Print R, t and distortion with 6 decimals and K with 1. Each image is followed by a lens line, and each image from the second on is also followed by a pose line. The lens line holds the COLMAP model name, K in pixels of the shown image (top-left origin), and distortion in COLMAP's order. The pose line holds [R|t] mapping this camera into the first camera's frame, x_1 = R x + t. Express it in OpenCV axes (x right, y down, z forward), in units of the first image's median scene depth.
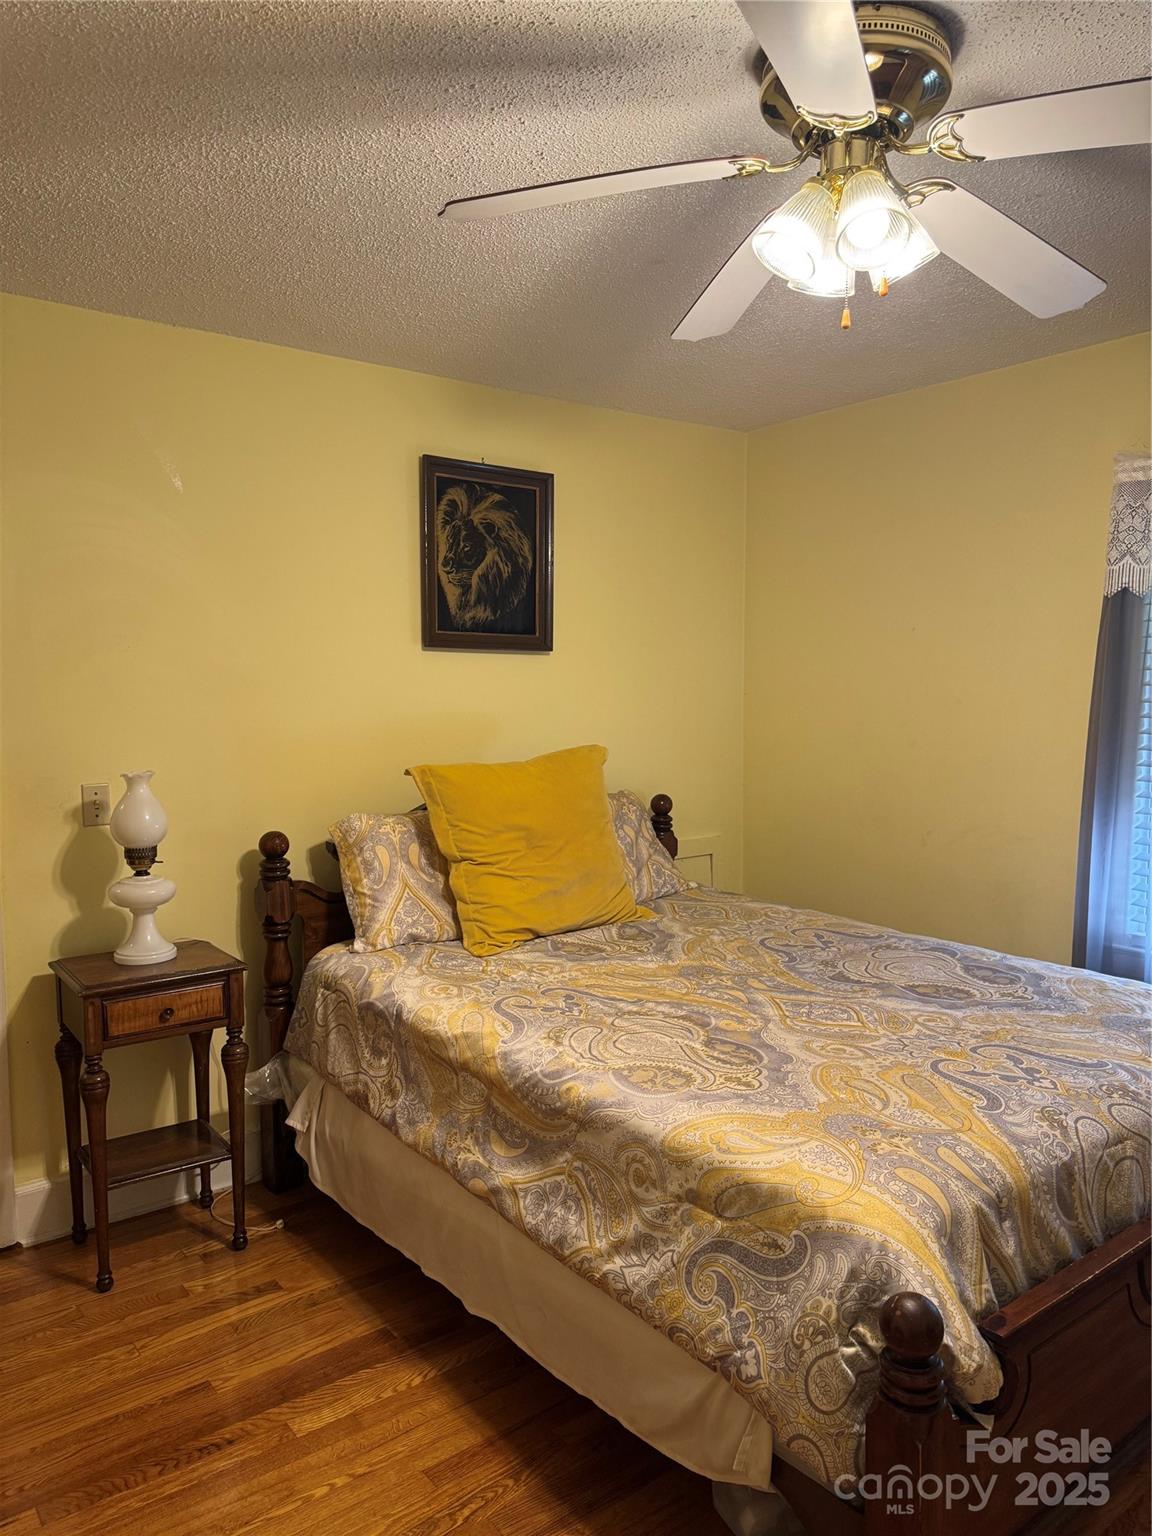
lens RADIAL K [[1095.1, 0, 576.0], [0, 1095.1, 768.0], [0, 0, 1]] dist [-0.026229, -0.001331]
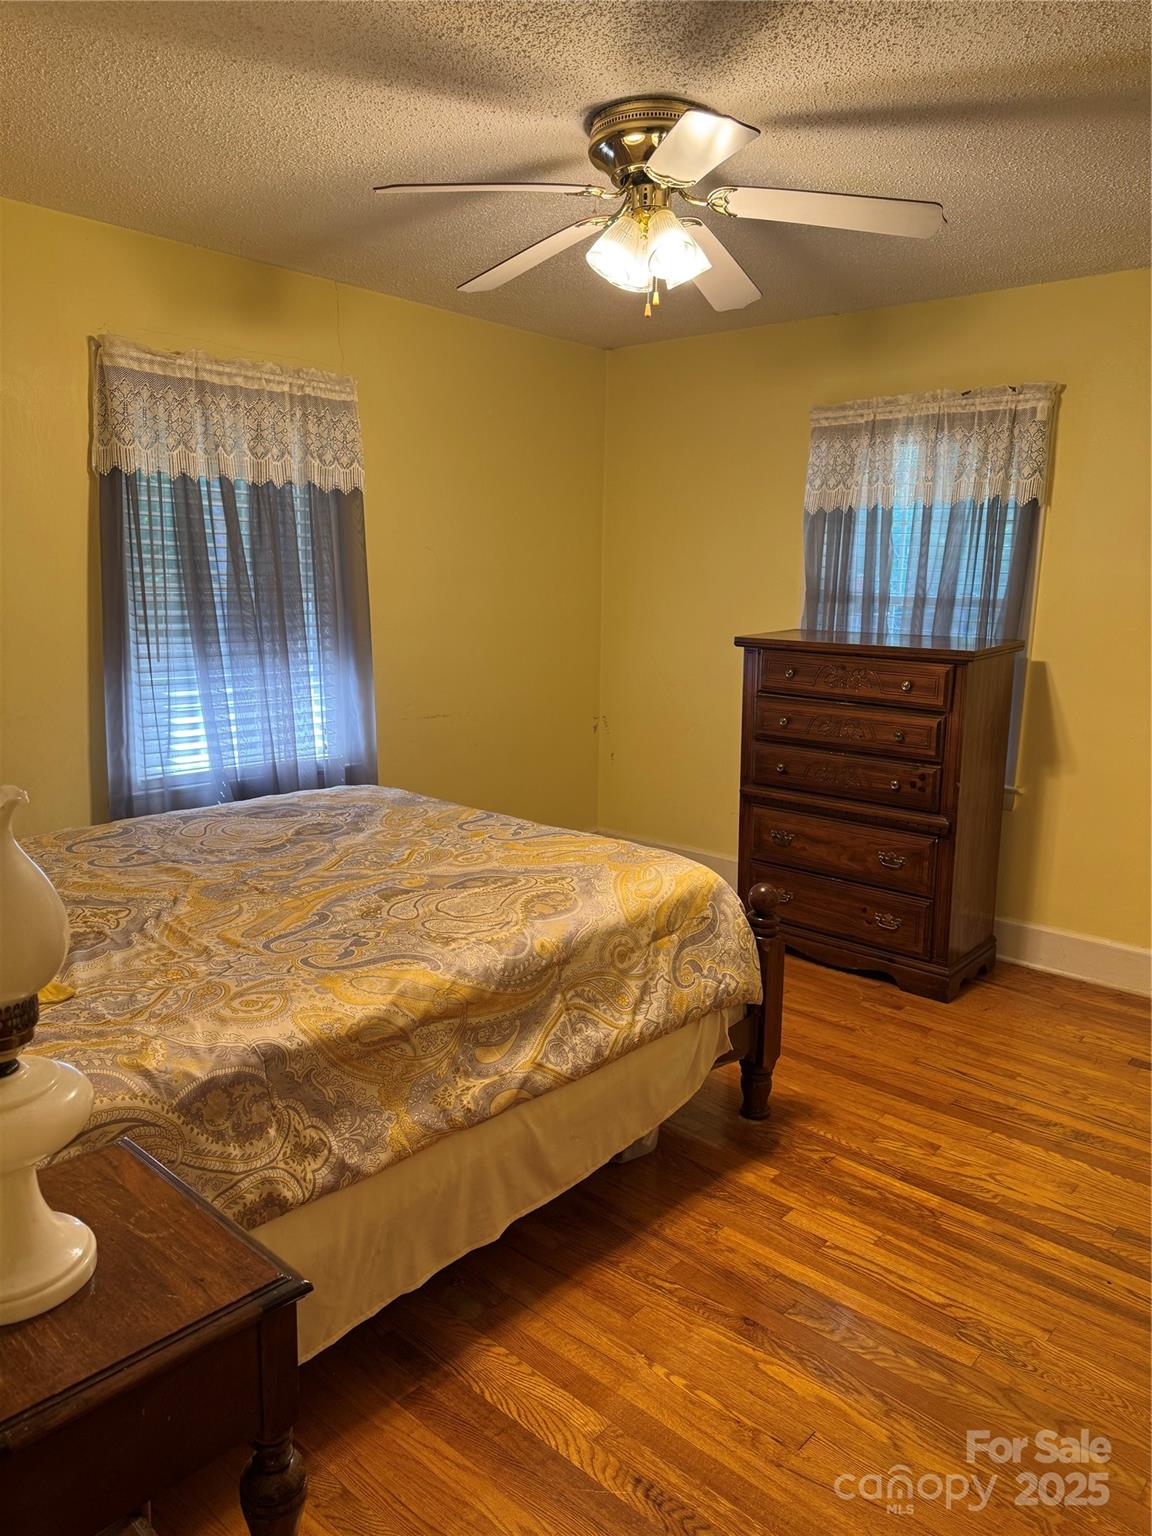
lens RADIAL K [[1070.5, 0, 576.0], [0, 1070.5, 768.0], [0, 0, 1]] dist [0.135576, -0.208416]
pose [[-0.186494, -0.190072, 0.963895, -0.971018], [0.056875, 0.977373, 0.203734, -0.094344], [-0.980809, 0.092817, -0.171463, 1.078412]]
